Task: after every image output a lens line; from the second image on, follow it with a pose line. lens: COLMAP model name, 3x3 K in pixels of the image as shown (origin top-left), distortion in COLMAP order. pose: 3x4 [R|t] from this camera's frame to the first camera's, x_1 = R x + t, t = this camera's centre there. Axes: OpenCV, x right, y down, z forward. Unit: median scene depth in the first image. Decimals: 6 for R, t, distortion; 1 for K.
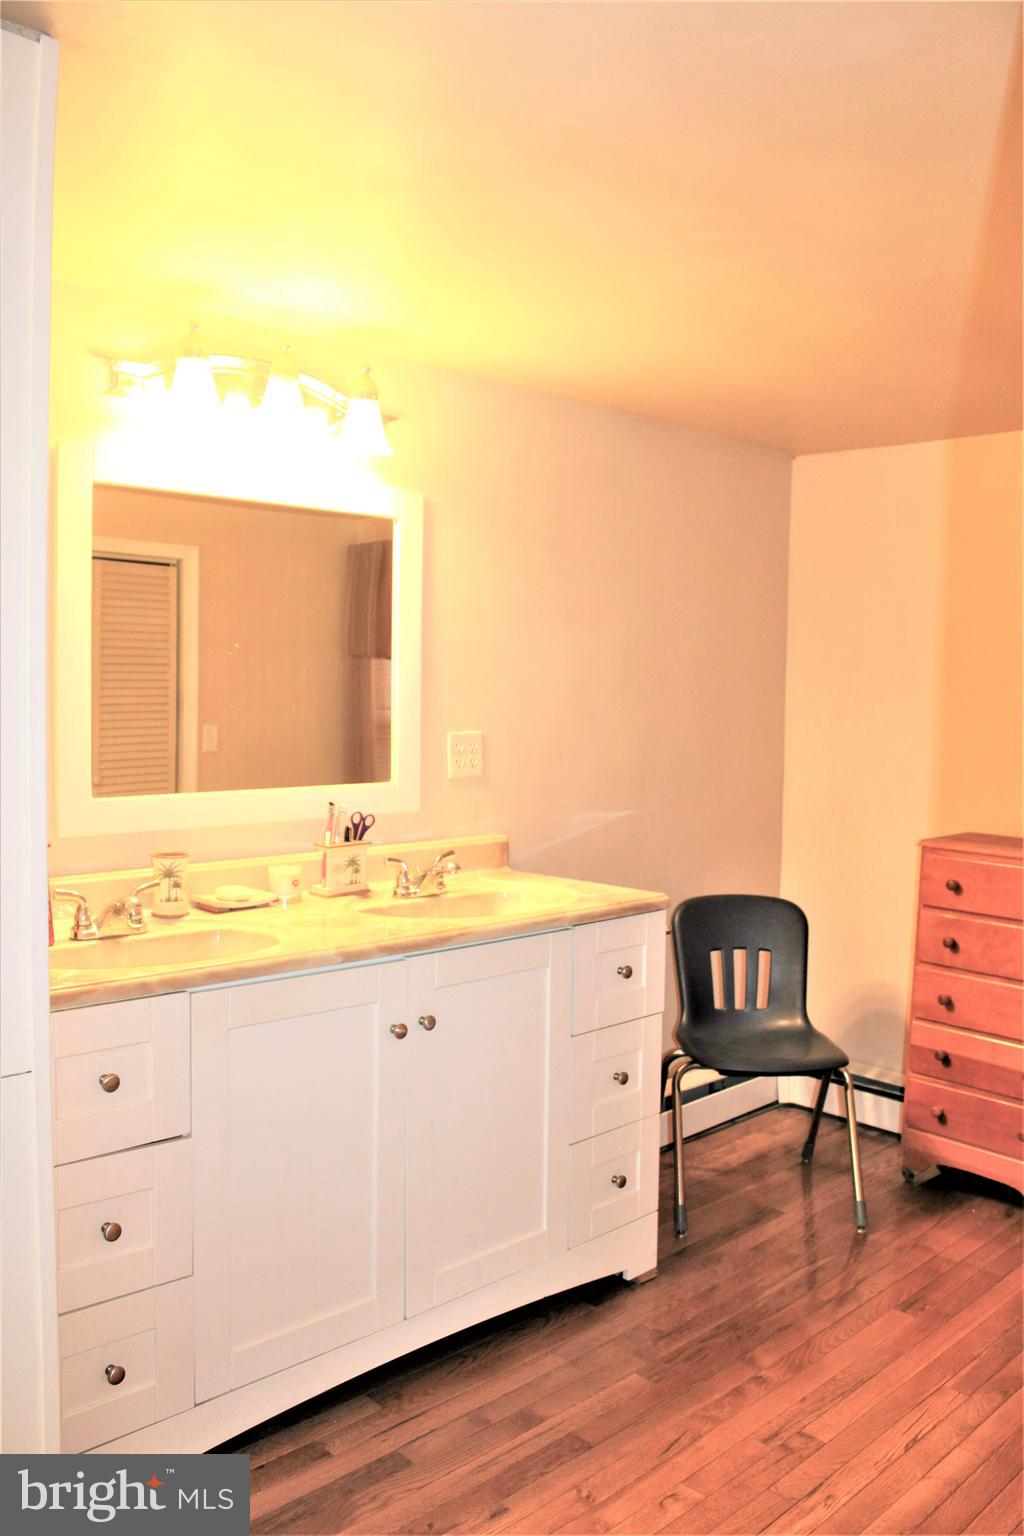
lens RADIAL K [[1279.3, 0, 512.1], [0, 1279.3, 773.8], [0, 0, 1]] dist [-0.154688, 0.156082]
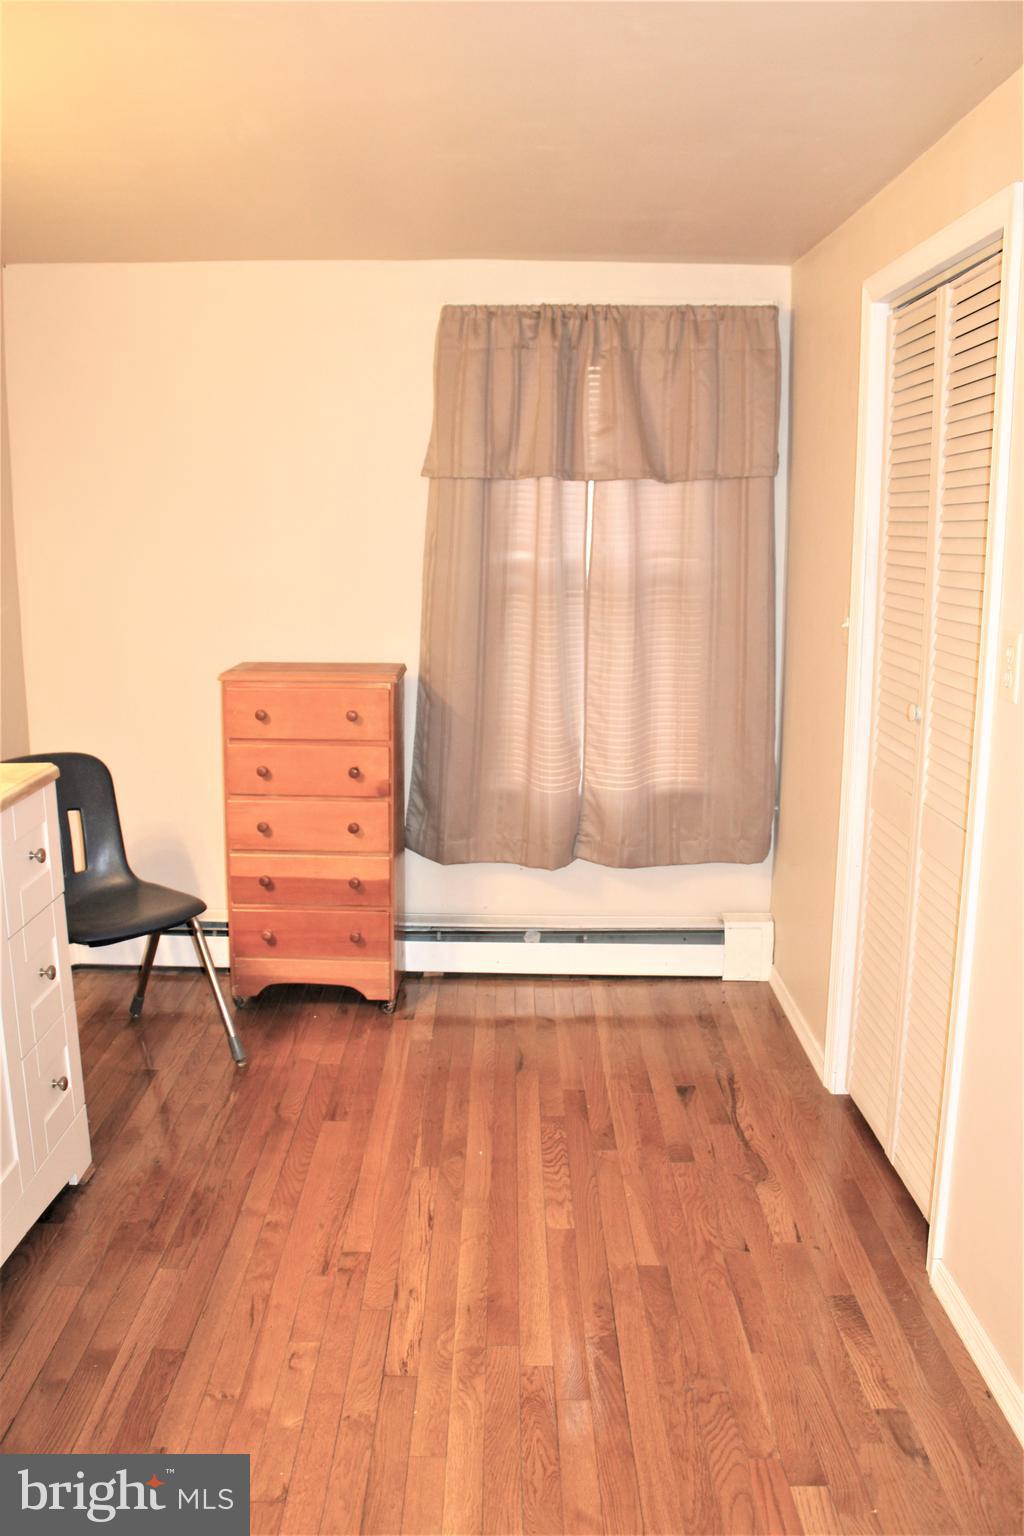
lens RADIAL K [[1279.3, 0, 512.1], [0, 1279.3, 773.8], [0, 0, 1]] dist [-0.154688, 0.156082]
pose [[0.704304, -0.157578, 0.692188, -0.270389], [0.066369, 0.985398, 0.156796, -0.014734], [-0.706789, -0.064492, 0.704479, 0.152060]]
